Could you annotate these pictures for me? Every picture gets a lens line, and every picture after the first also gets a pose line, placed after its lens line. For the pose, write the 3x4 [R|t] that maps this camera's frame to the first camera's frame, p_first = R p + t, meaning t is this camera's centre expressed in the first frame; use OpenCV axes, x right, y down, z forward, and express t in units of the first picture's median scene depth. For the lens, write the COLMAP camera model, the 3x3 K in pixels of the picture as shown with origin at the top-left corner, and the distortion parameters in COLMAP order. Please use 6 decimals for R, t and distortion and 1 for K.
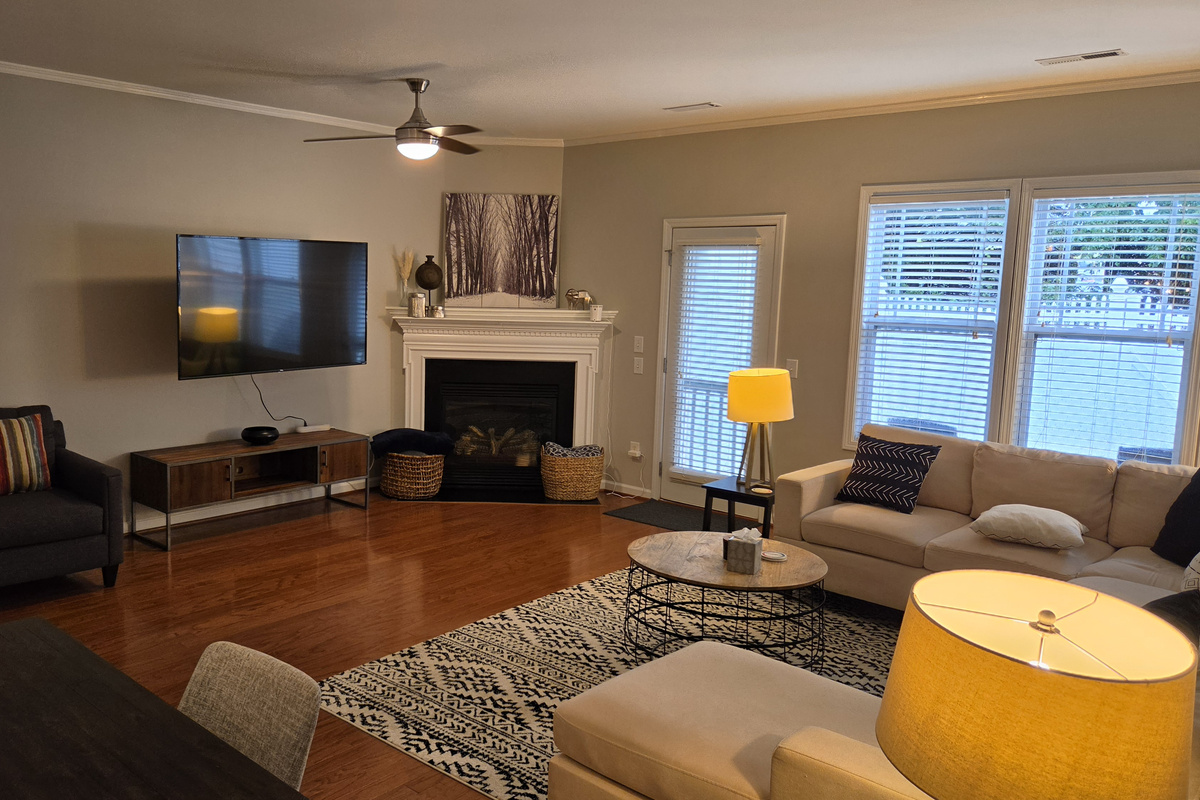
lens RADIAL K [[957.3, 0, 488.9], [0, 957.3, 399.5], [0, 0, 1]] dist [0.075672, -0.064673]
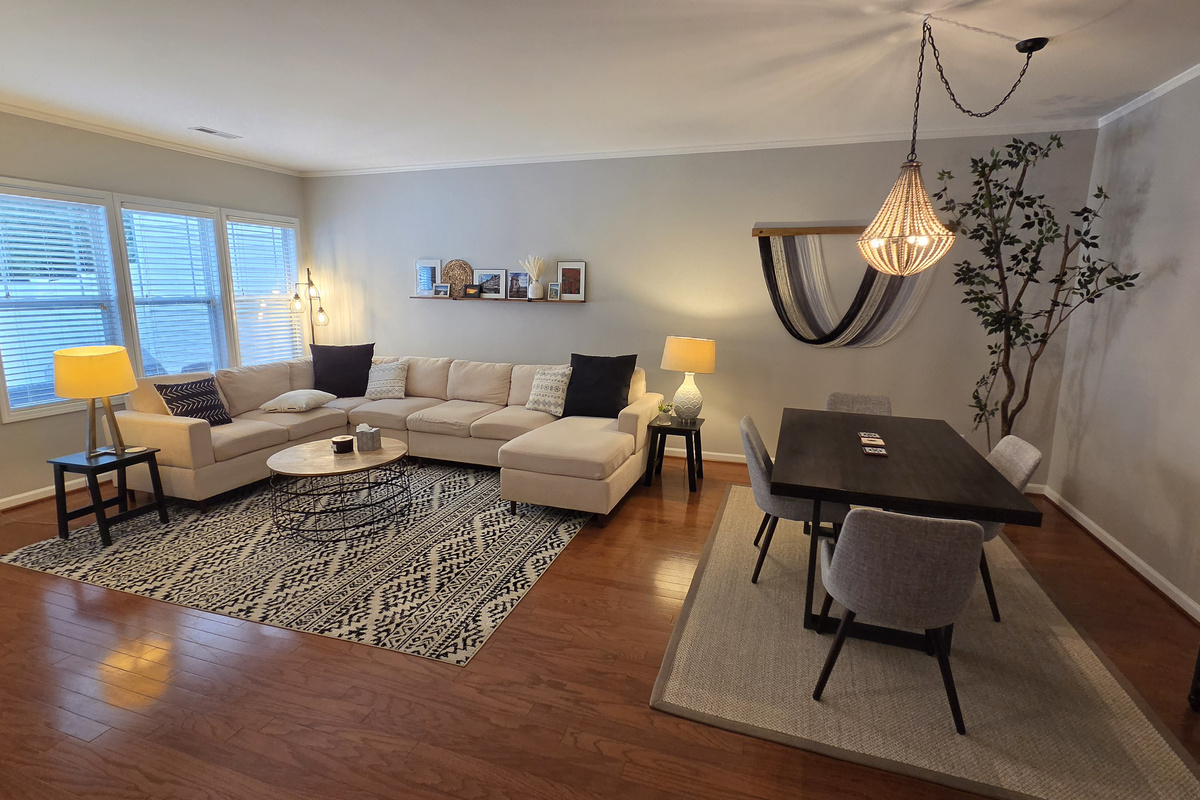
lens RADIAL K [[577.7, 0, 598.7], [0, 577.7, 386.7], [0, 0, 1]] dist [0.001470, 0.000580]
pose [[-0.428609, -0.181248, 0.885124, -0.505119], [0.101054, 0.963907, 0.246315, -0.084429], [-0.897821, 0.195018, -0.394823, 0.697205]]
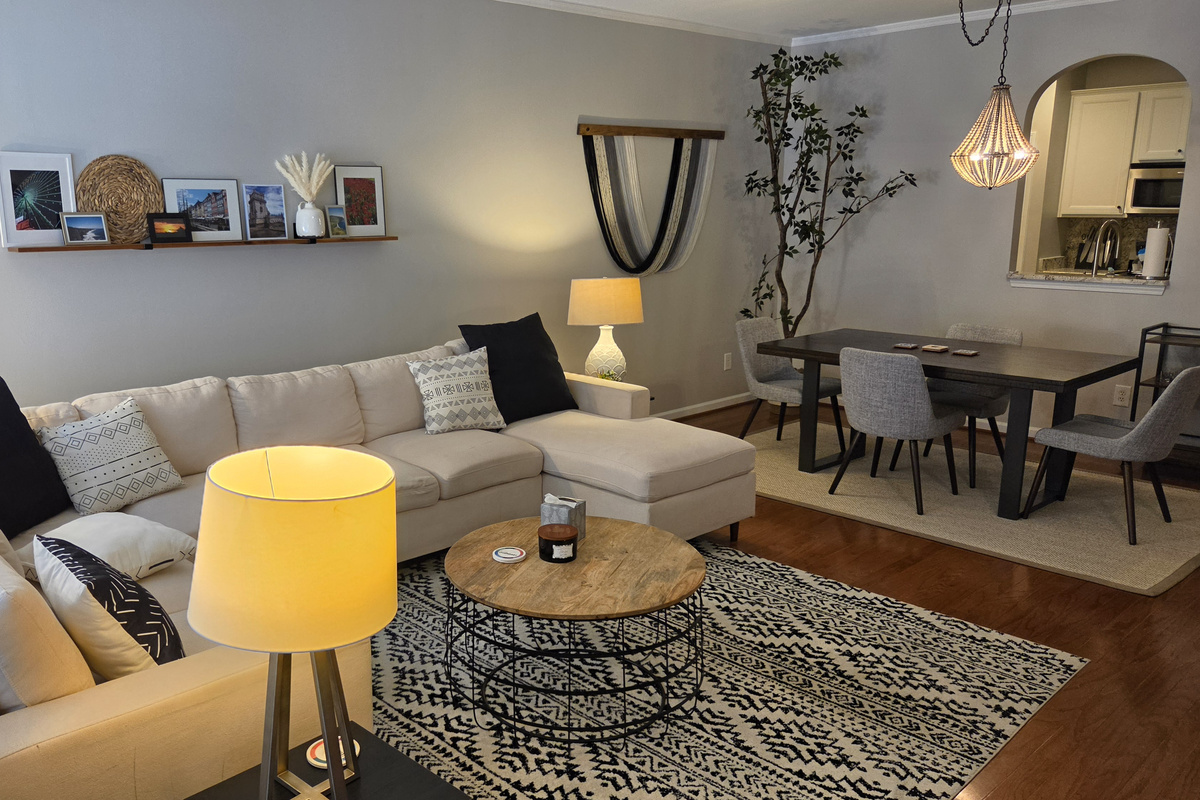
lens RADIAL K [[957.3, 0, 488.9], [0, 957.3, 399.5], [0, 0, 1]] dist [0.075672, -0.064673]
pose [[-0.995918, -0.029016, 0.085477, 0.179322], [0.001581, 0.941177, 0.337911, -0.147029], [-0.090254, 0.336667, -0.937288, 1.190208]]
